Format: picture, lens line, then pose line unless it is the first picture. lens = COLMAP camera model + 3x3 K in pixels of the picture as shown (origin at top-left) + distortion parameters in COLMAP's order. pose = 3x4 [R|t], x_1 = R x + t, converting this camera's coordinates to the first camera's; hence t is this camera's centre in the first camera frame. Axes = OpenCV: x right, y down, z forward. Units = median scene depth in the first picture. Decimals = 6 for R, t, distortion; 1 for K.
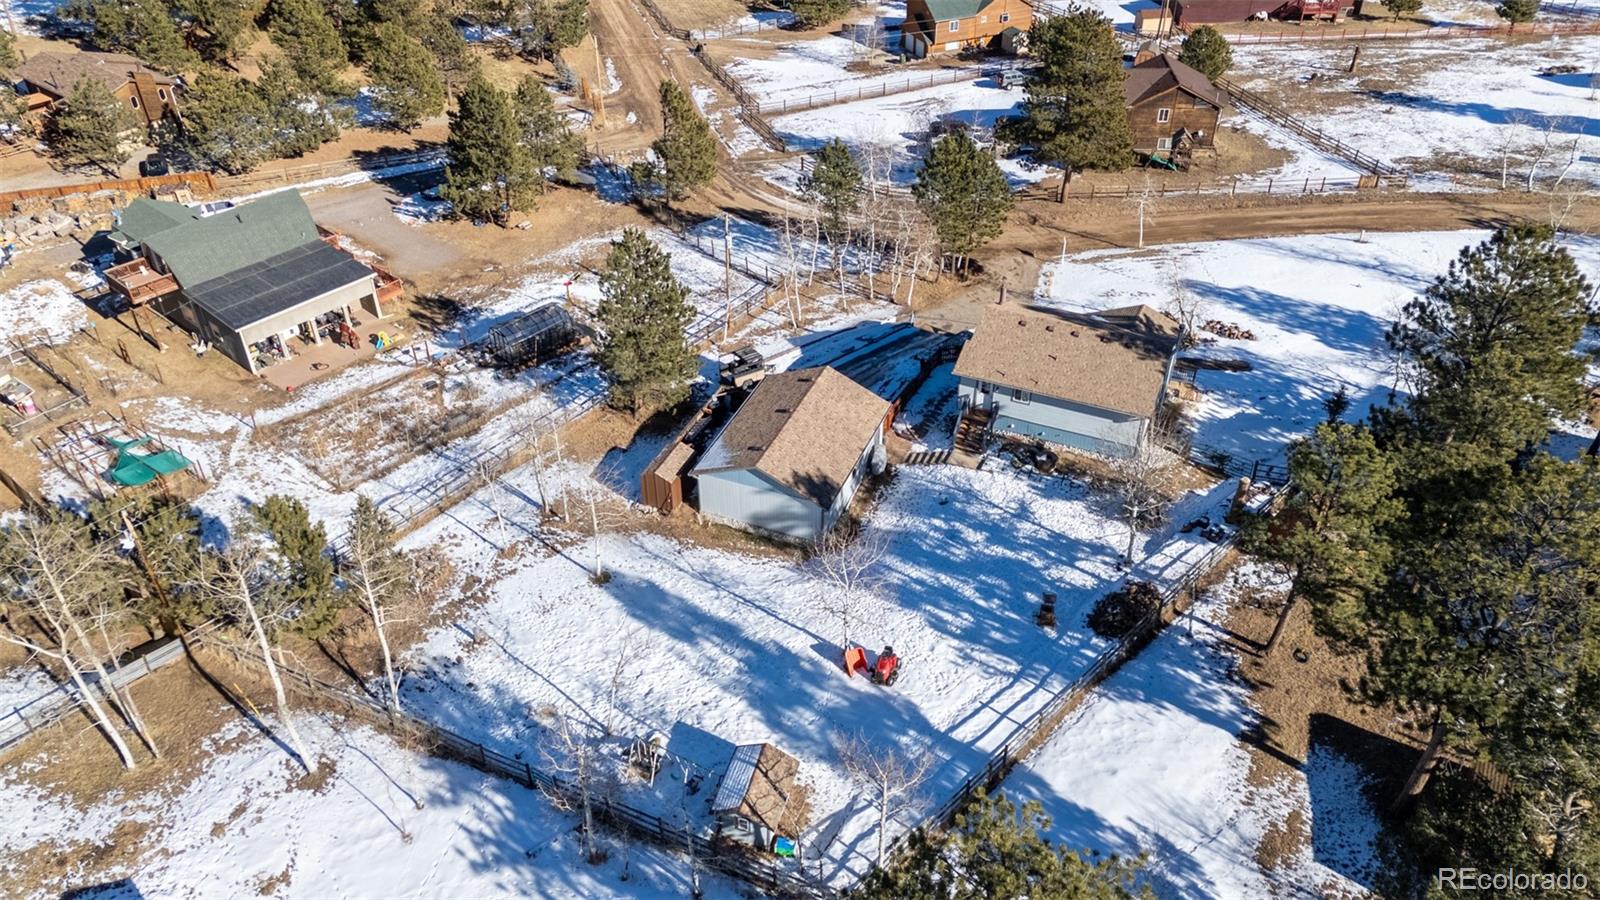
lens RADIAL K [[1172.7, 0, 800.0], [0, 1172.7, 450.0], [0, 0, 1]] dist [0.065552, -0.049398]
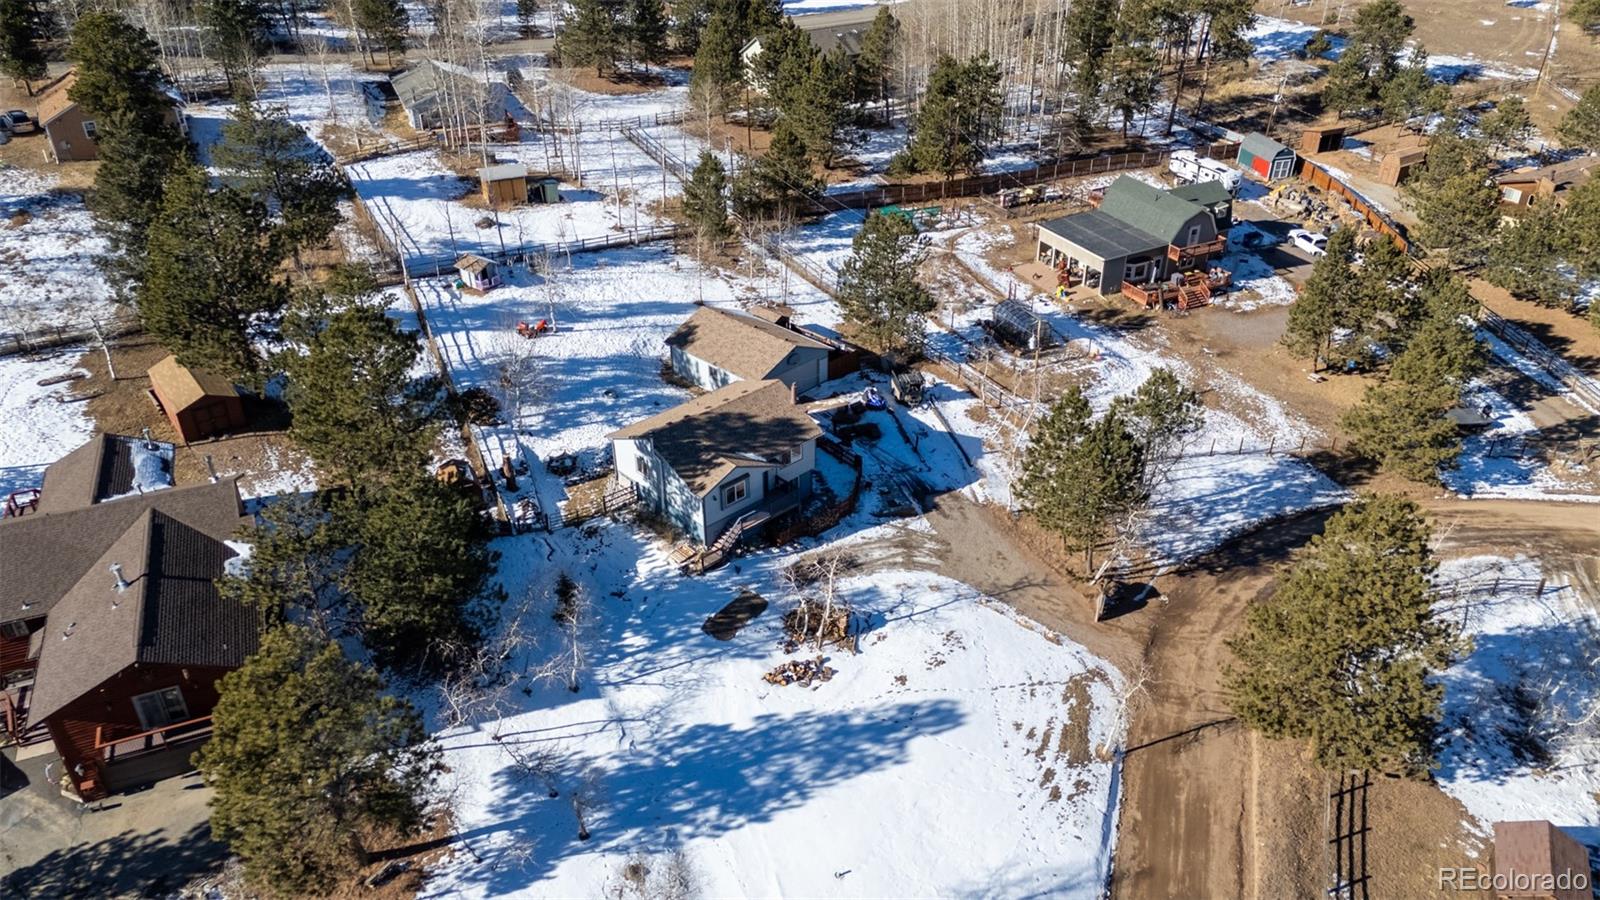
lens RADIAL K [[1172.7, 0, 800.0], [0, 1172.7, 450.0], [0, 0, 1]] dist [0.065552, -0.049398]
pose [[-0.377059, 0.493743, -0.783610, 1.158754], [-0.542928, 0.567621, 0.618898, -0.859947], [0.750370, 0.658805, 0.054041, 1.099880]]
